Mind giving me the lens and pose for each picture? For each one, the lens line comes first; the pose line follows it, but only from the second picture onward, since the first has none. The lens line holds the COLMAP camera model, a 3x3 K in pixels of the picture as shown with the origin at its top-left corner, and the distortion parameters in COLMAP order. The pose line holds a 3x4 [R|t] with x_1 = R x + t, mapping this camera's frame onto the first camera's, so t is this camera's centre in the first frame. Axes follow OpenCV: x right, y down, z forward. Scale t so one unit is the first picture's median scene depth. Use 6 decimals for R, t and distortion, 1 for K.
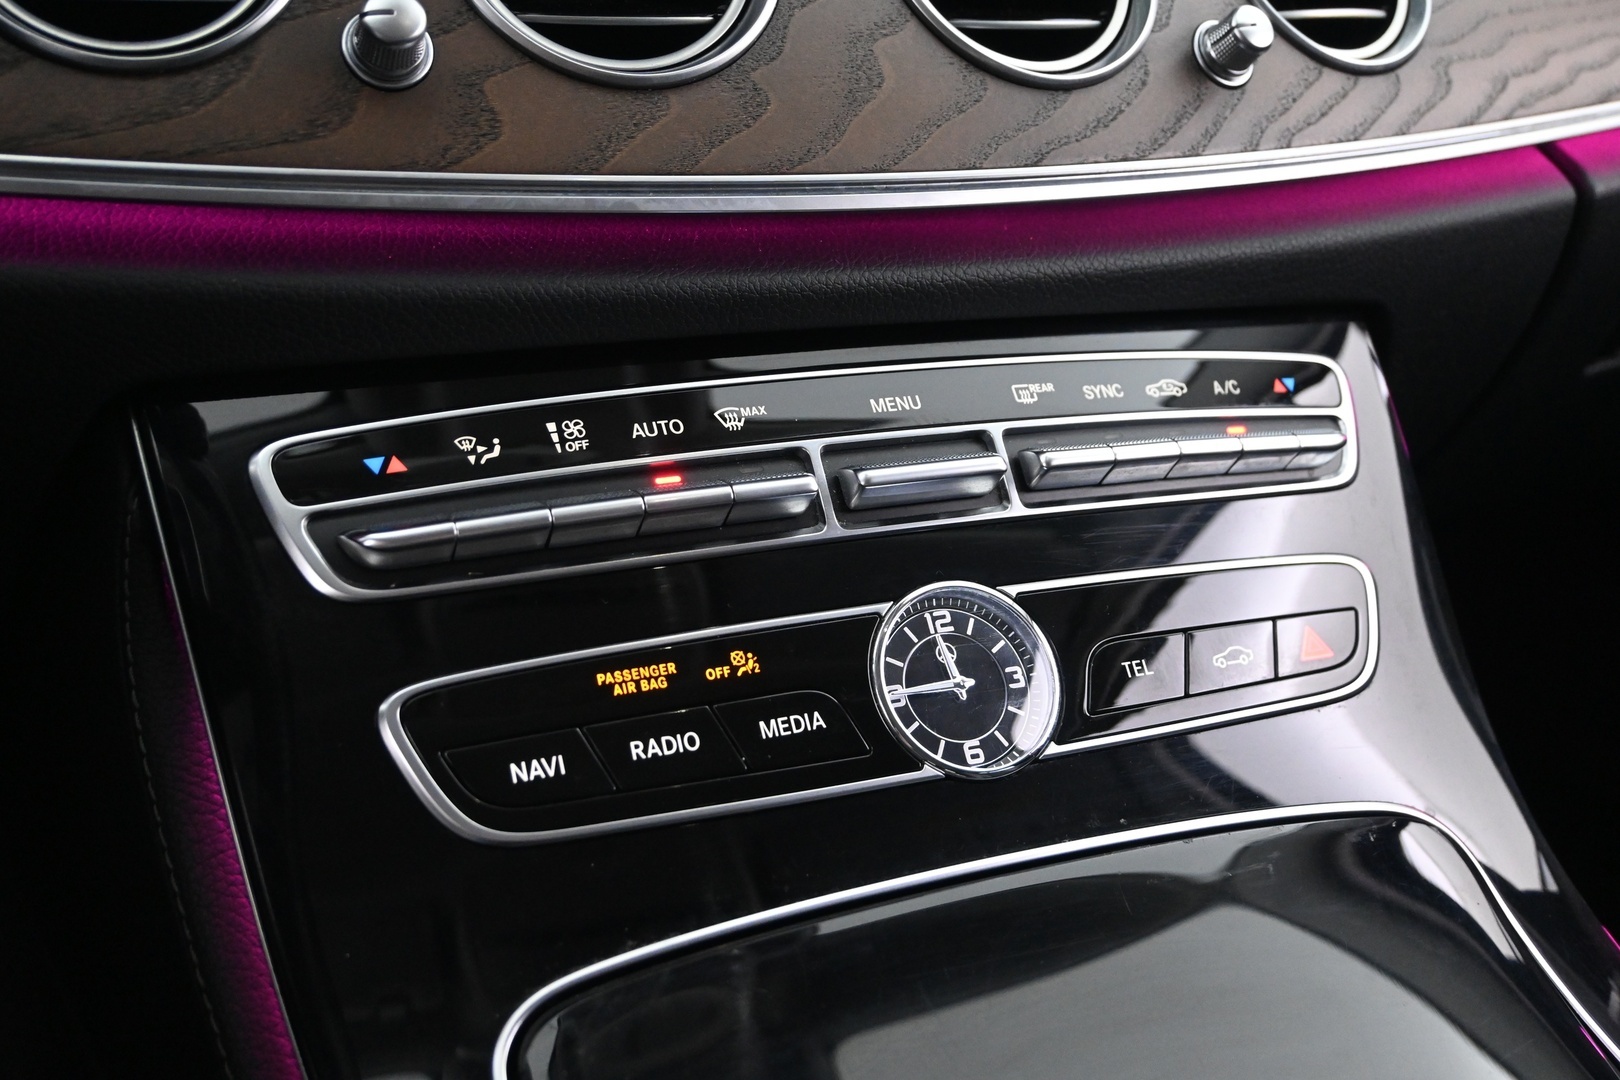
lens RADIAL K [[1729.9, 0, 816.2], [0, 1729.9, 552.3], [0, 0, 1]] dist [0.028335, 0.000000]
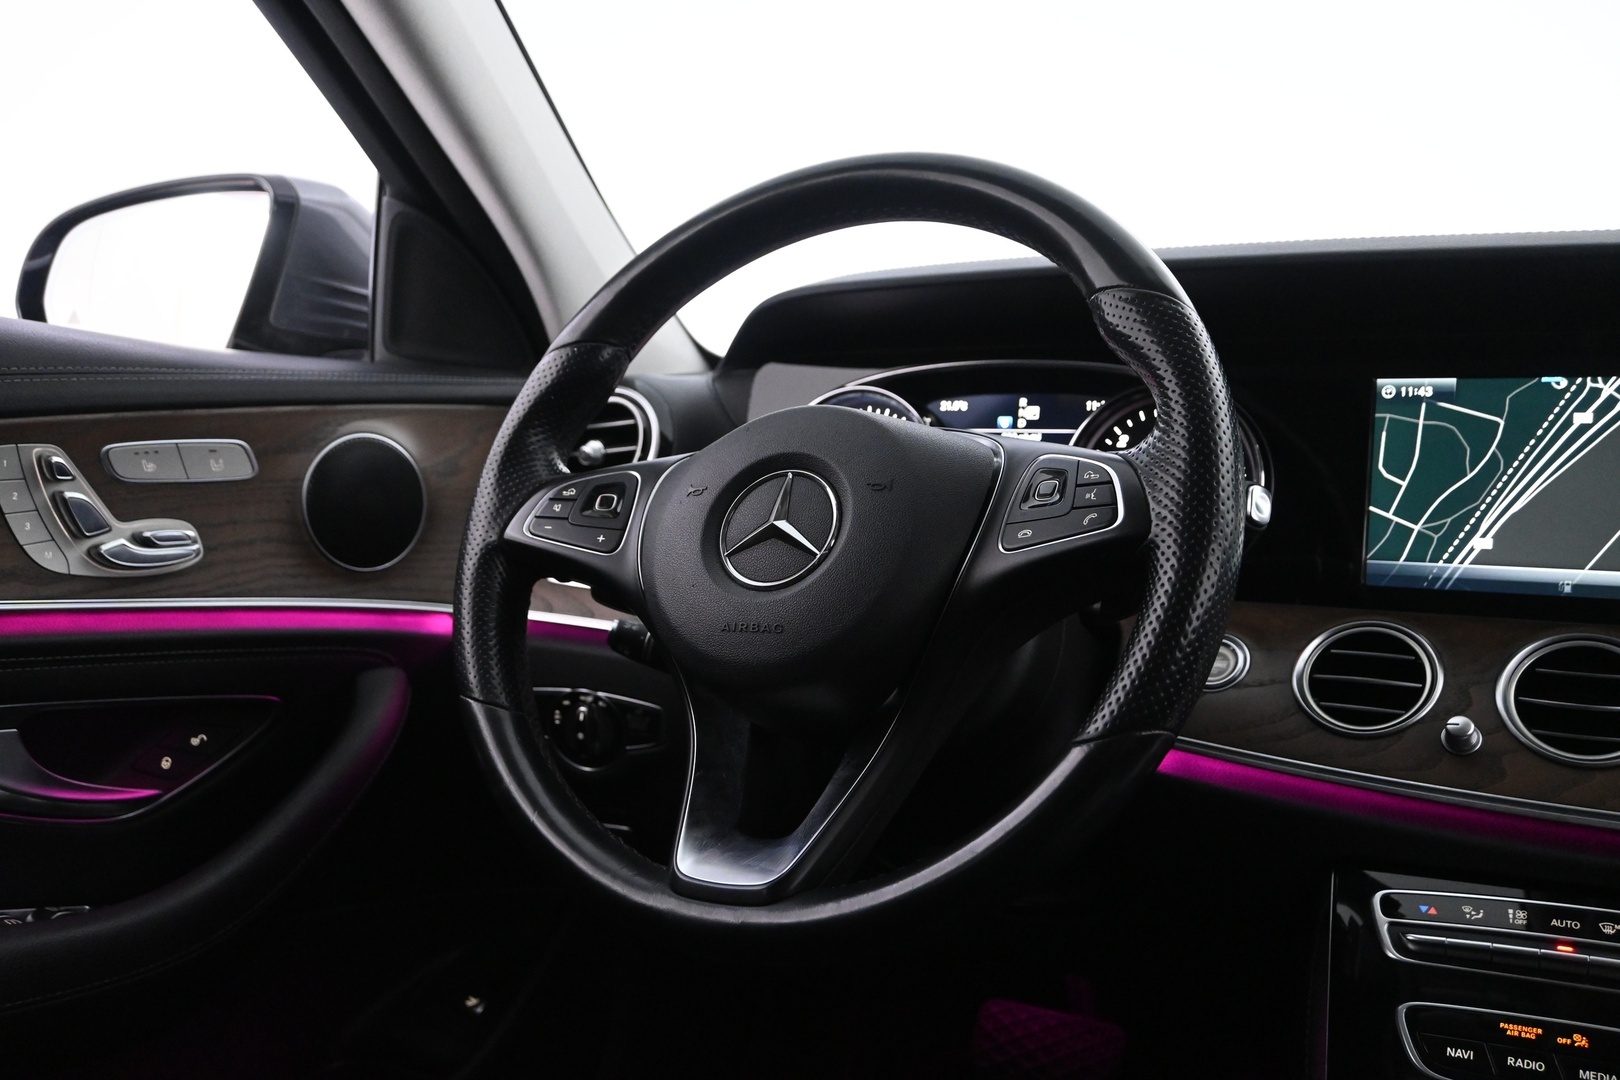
lens RADIAL K [[1368.5, 0, 815.9], [0, 1368.5, 533.2], [0, 0, 1]] dist [-0.016023, -0.001422]
pose [[0.618351, -0.016634, -0.785726, 0.671364], [-0.306269, 0.915633, -0.260412, 0.209214], [0.723769, 0.401670, 0.561088, -0.798504]]
